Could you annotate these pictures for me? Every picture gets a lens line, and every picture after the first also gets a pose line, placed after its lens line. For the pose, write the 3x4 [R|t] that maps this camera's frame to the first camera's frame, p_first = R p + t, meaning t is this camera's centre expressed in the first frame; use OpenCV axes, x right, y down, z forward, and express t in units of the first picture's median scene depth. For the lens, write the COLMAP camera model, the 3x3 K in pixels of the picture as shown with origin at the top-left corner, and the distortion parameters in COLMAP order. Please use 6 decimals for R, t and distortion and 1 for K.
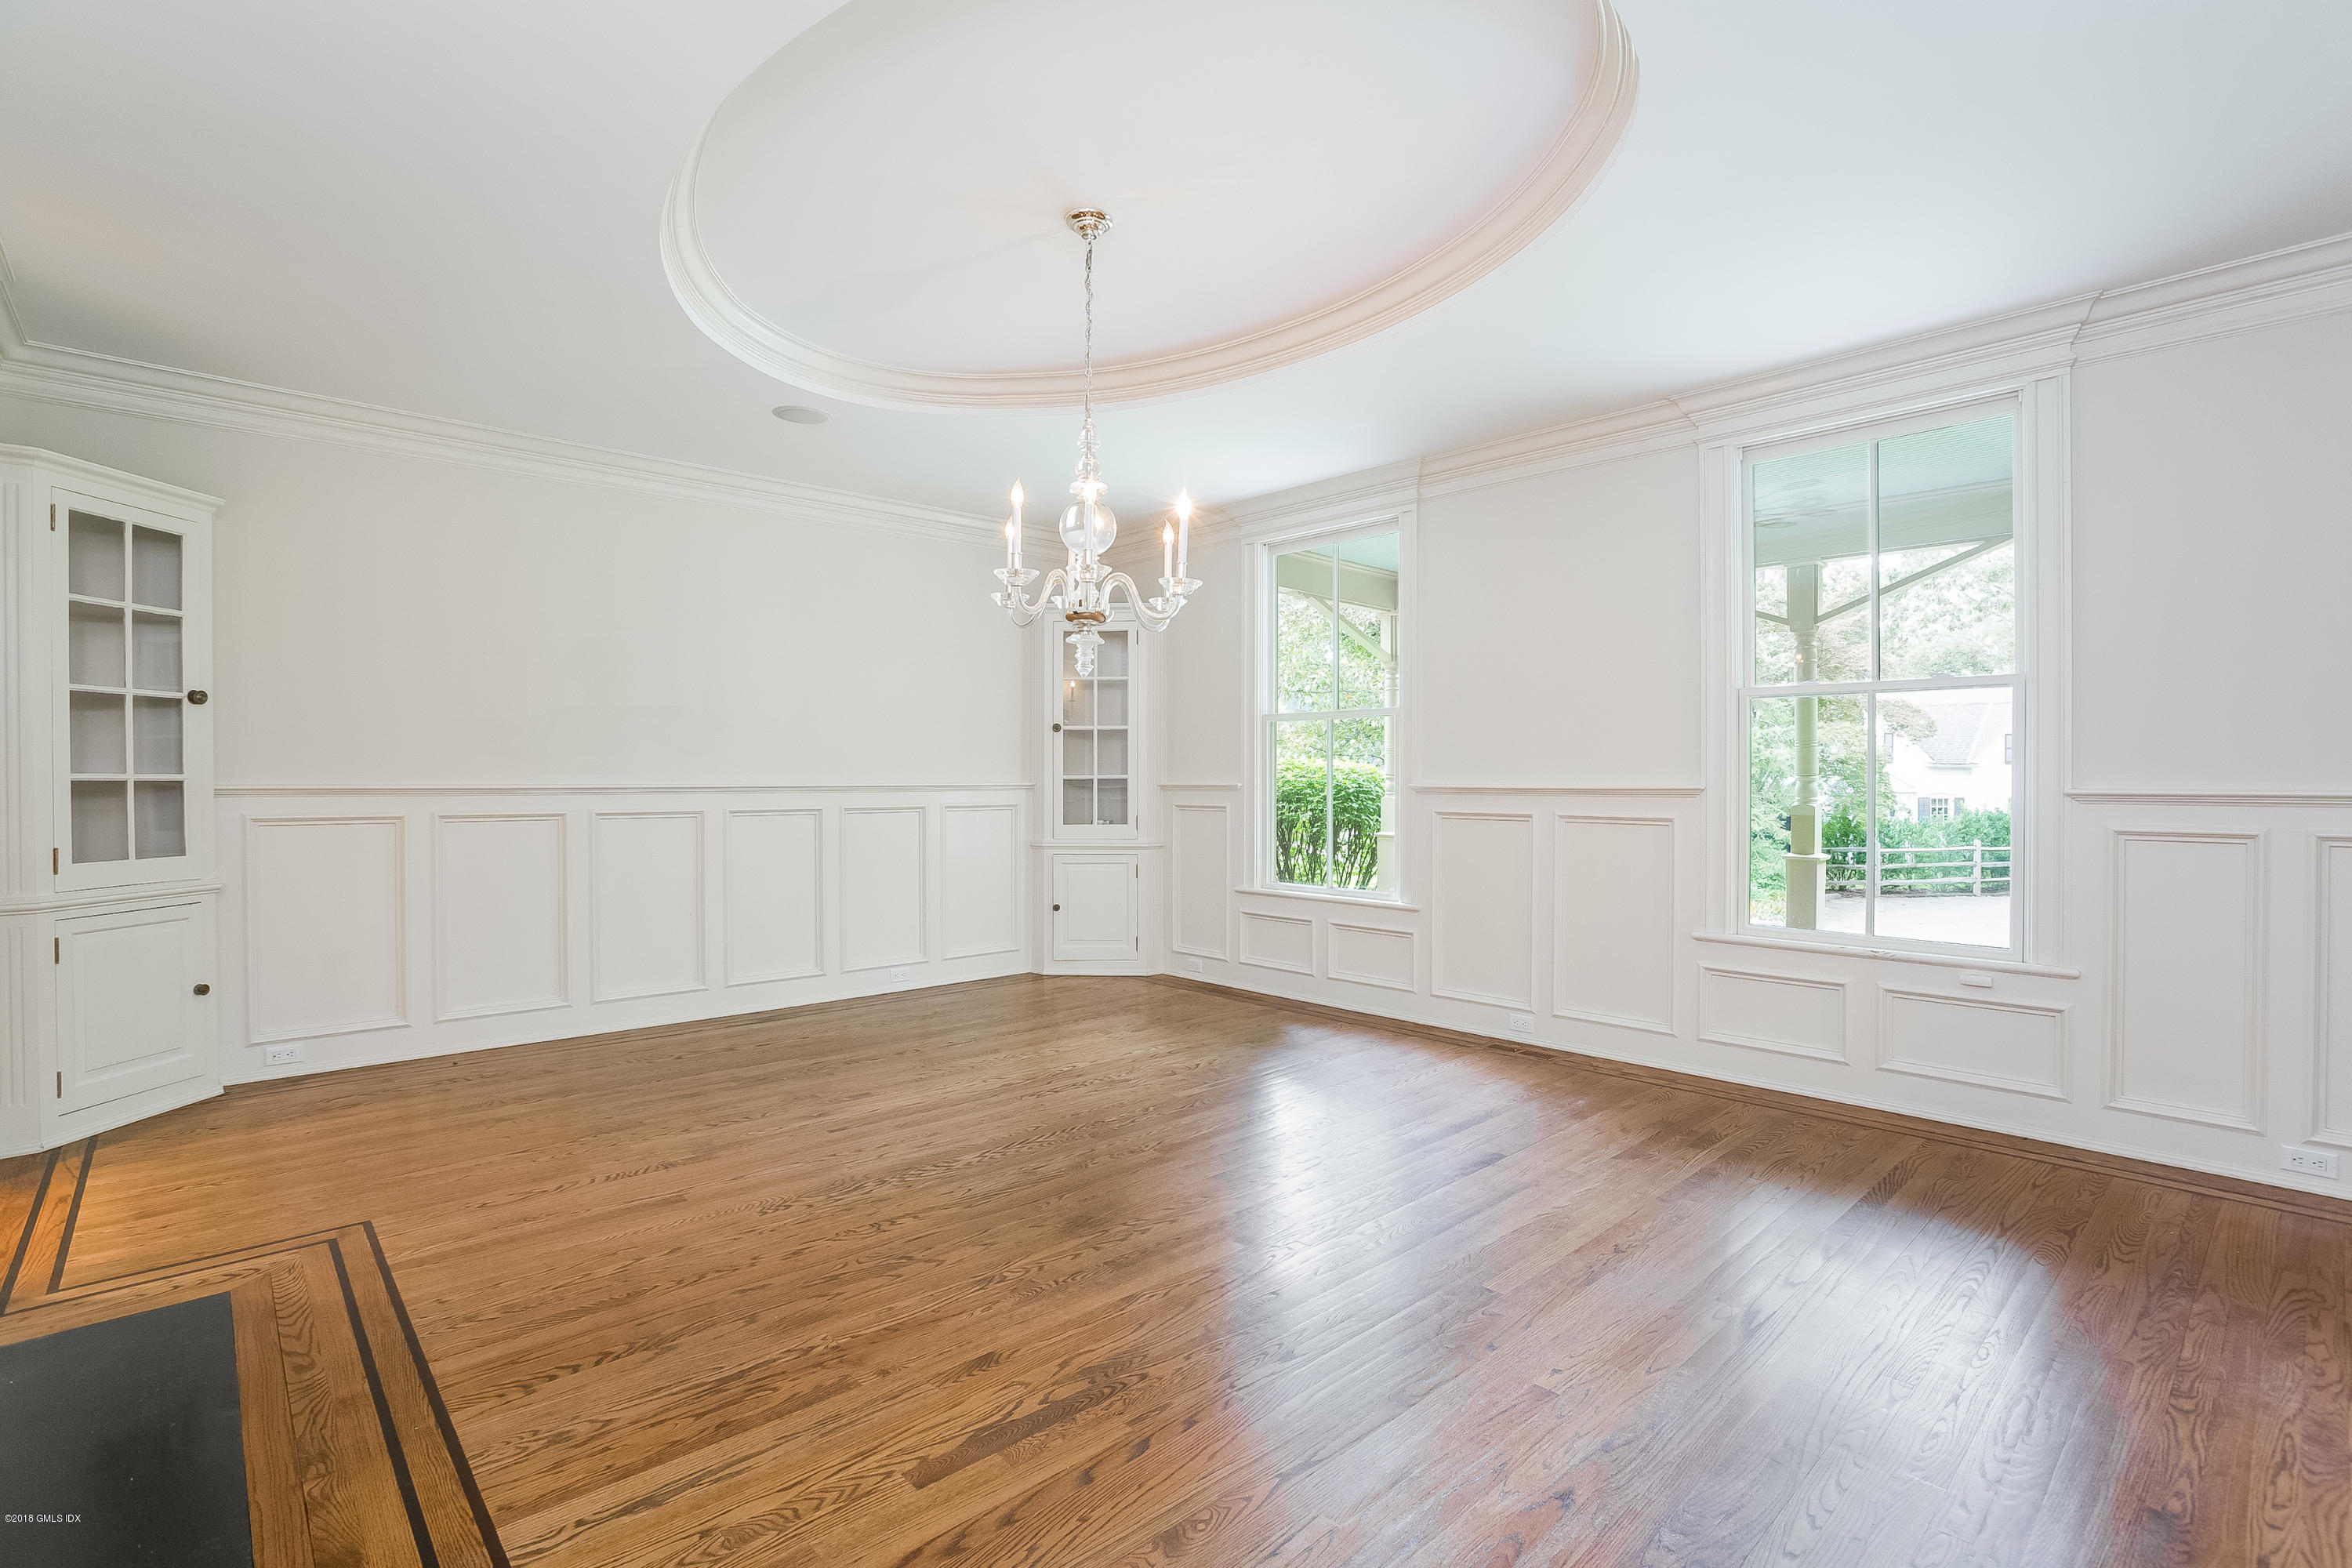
lens RADIAL K [[1082.8, 0, 1191.4], [0, 1082.8, 785.6], [0, 0, 1]] dist [-0.027102, 0.002432]
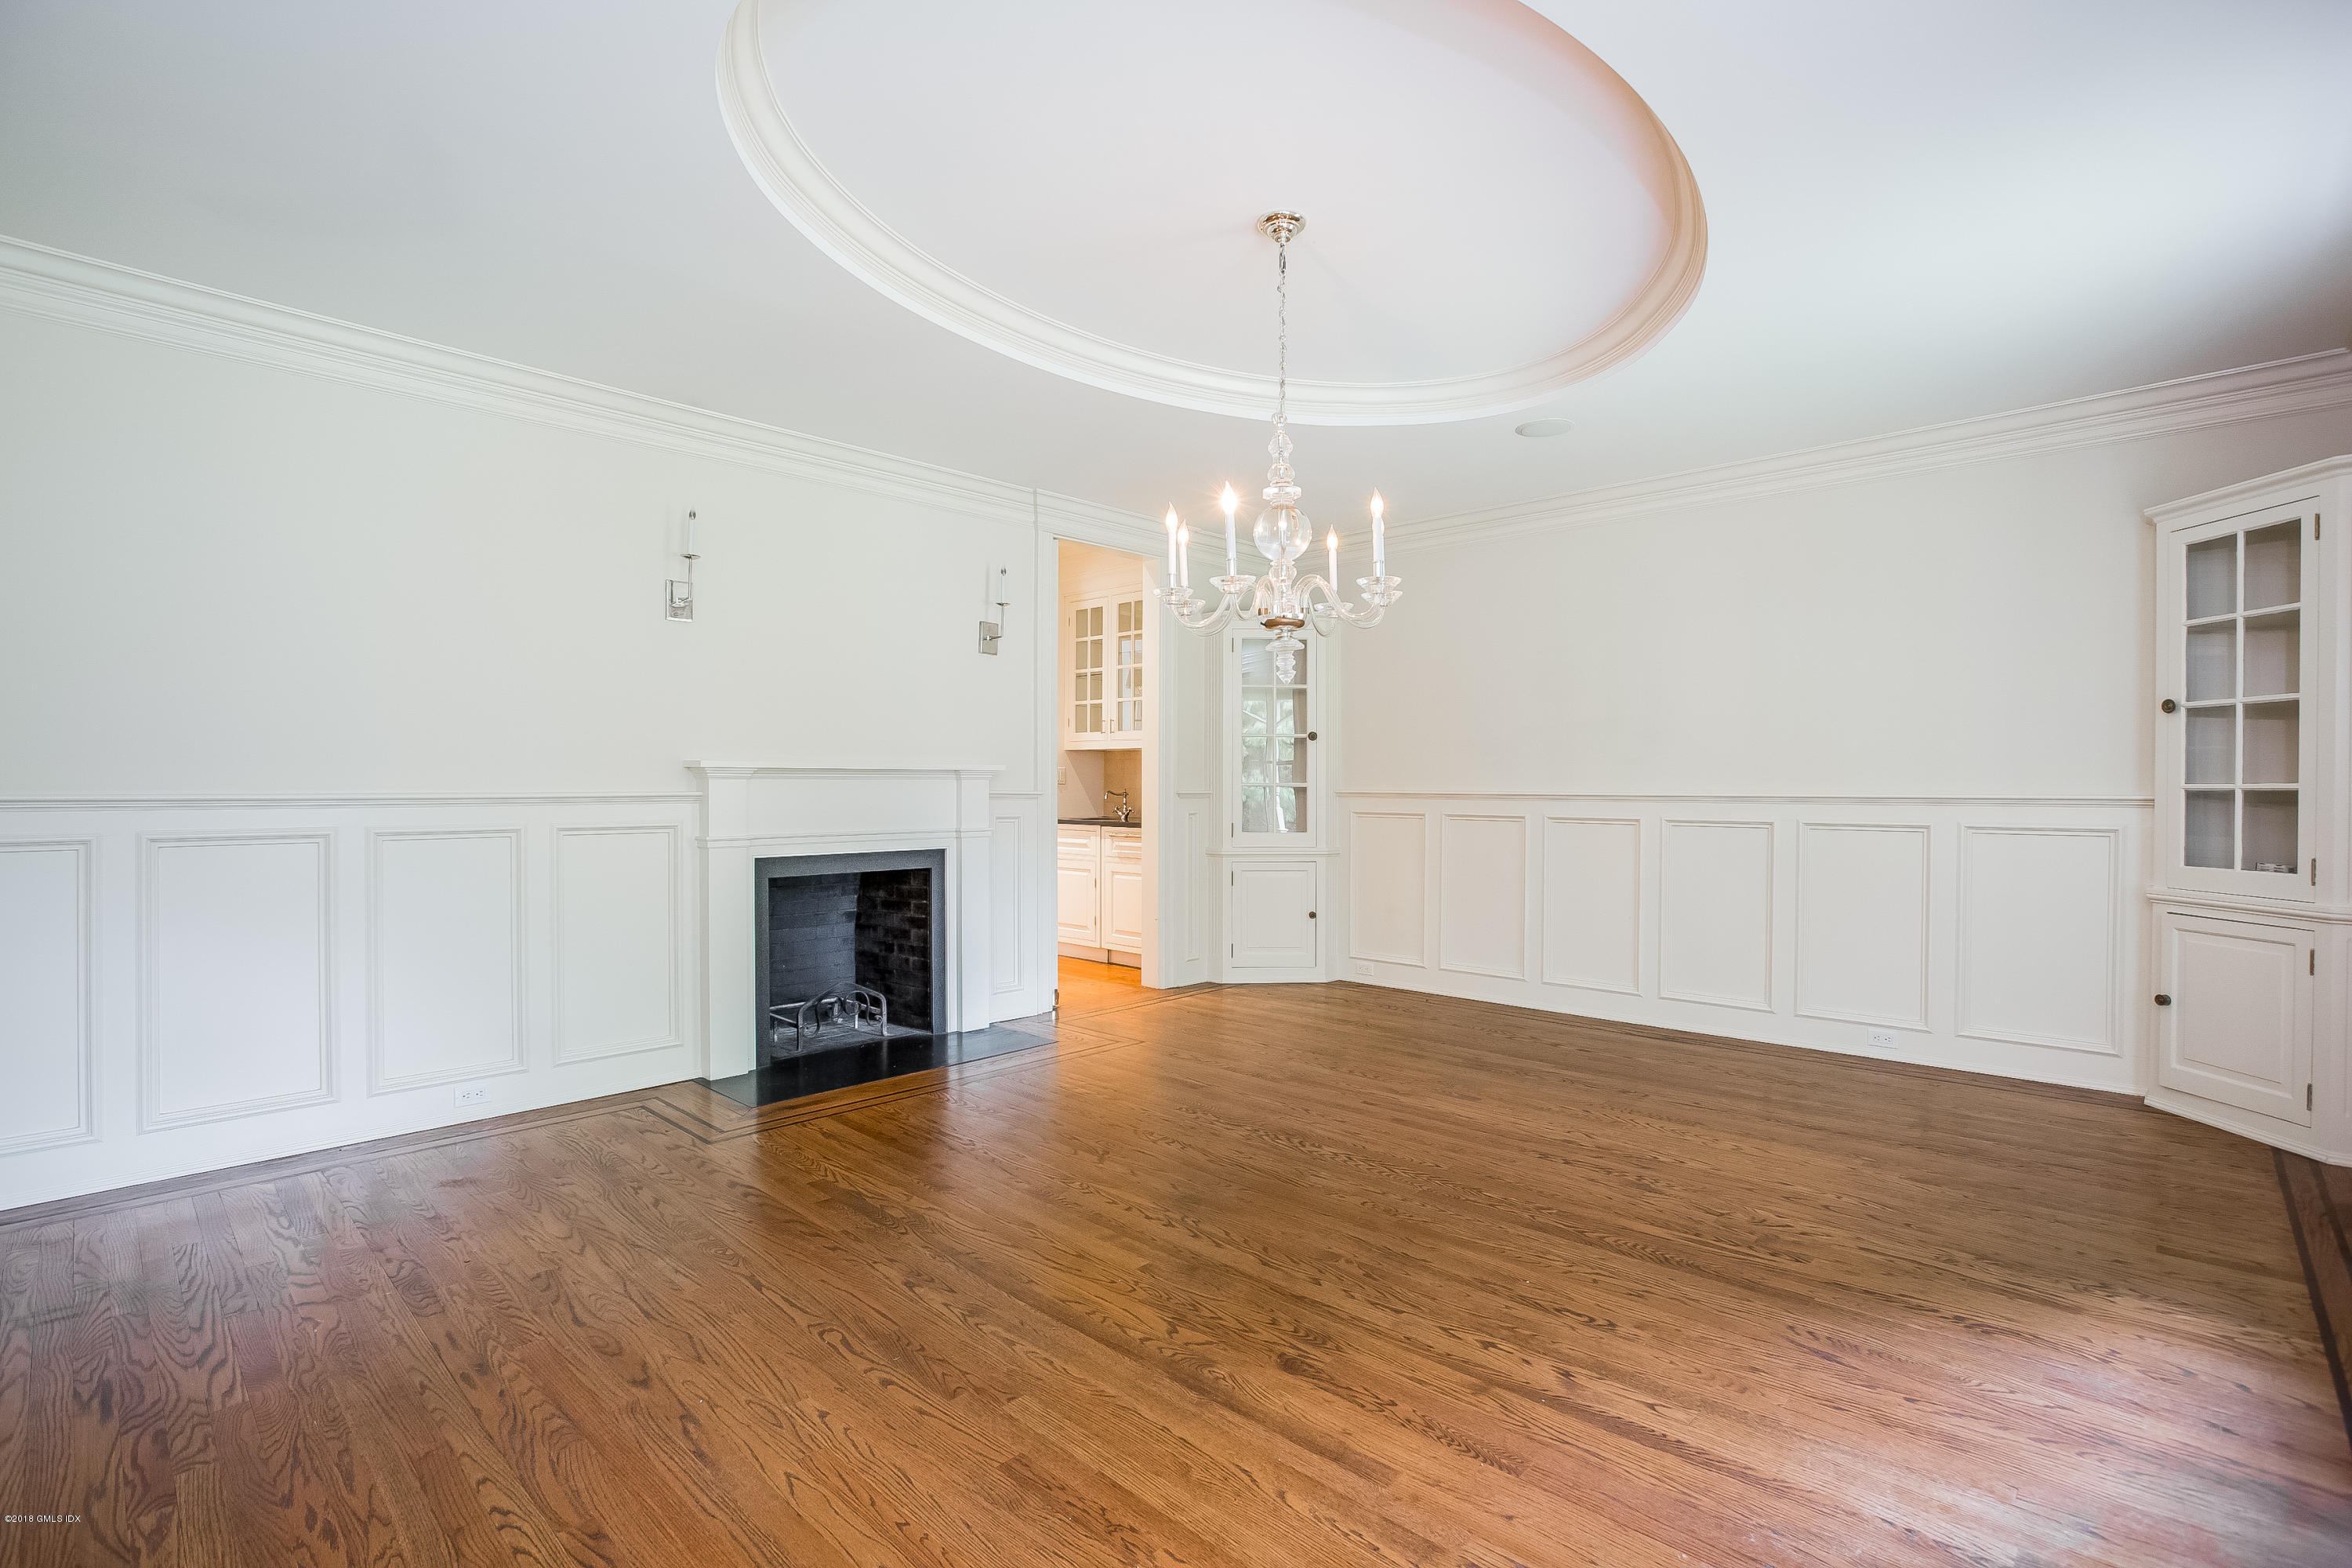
lens RADIAL K [[1082.8, 0, 1190.6], [0, 1082.8, 777.3], [0, 0, 1]] dist [-0.027102, 0.002432]
pose [[0.086147, -0.007610, -0.996253, 0.645824], [-0.010589, 0.999907, -0.008554, -0.003293], [0.996226, 0.011286, 0.086058, 0.607025]]
